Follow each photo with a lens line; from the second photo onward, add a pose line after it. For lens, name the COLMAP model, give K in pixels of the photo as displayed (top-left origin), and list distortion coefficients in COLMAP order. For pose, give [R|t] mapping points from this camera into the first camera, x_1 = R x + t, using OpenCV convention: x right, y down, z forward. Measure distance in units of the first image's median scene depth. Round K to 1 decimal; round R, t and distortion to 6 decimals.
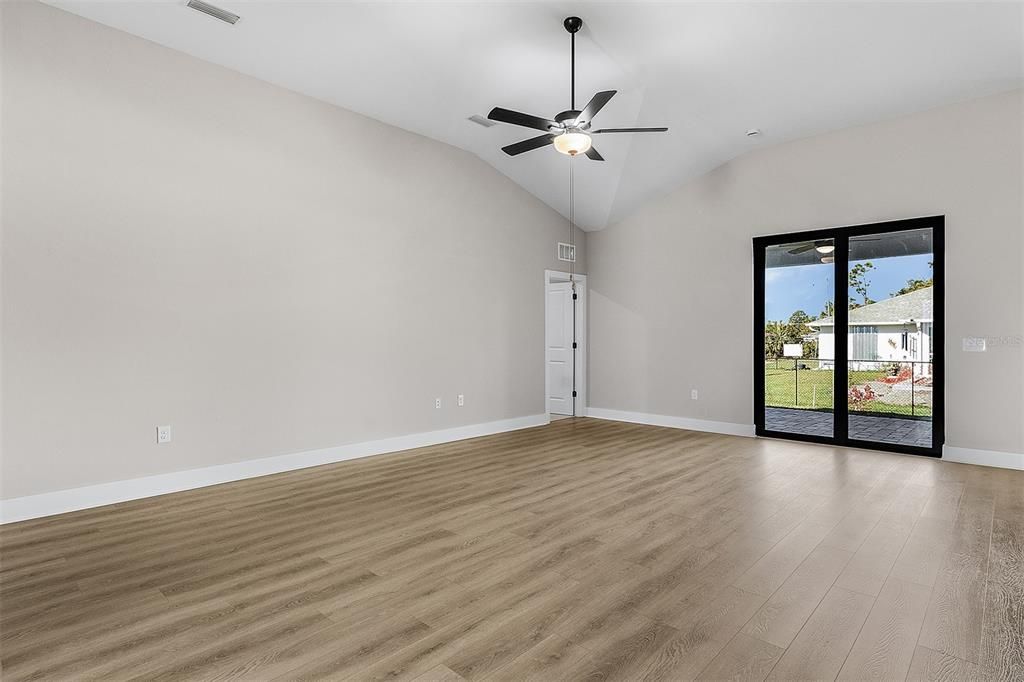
lens RADIAL K [[562.6, 0, 503.2], [0, 562.6, 340.4], [0, 0, 1]] dist [0.003856, -0.000674]
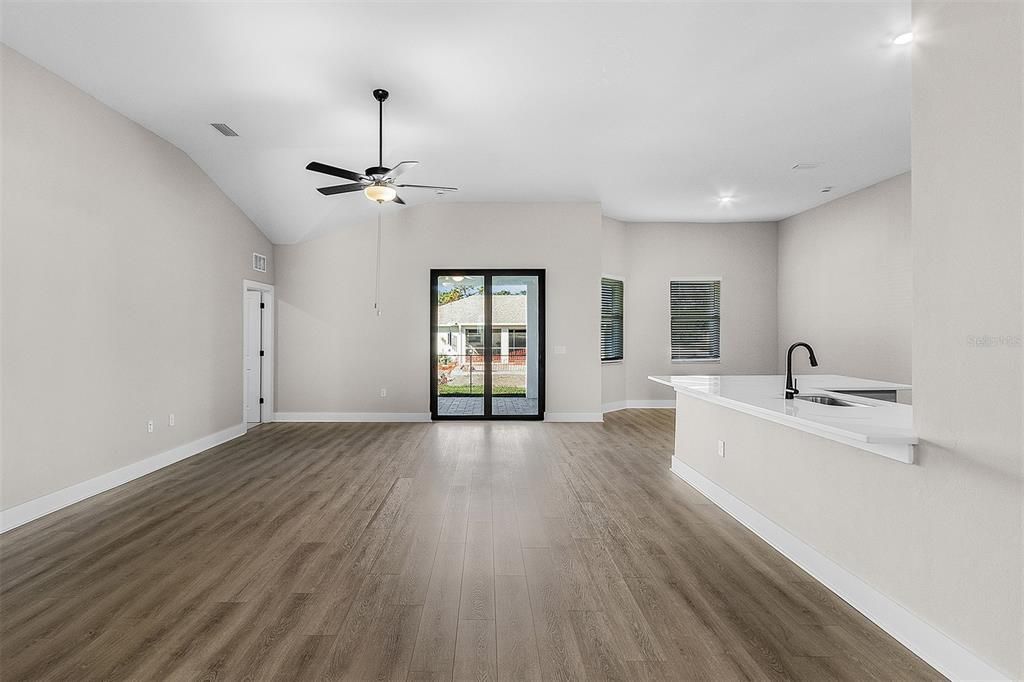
lens RADIAL K [[516.0, 0, 515.2], [0, 516.0, 338.9], [0, 0, 1]] dist [-0.005514, 0.001159]
pose [[0.706455, -0.007898, 0.707714, -0.371724], [0.002792, 0.999961, 0.008373, -0.042629], [-0.707752, -0.003939, 0.706450, 0.019592]]
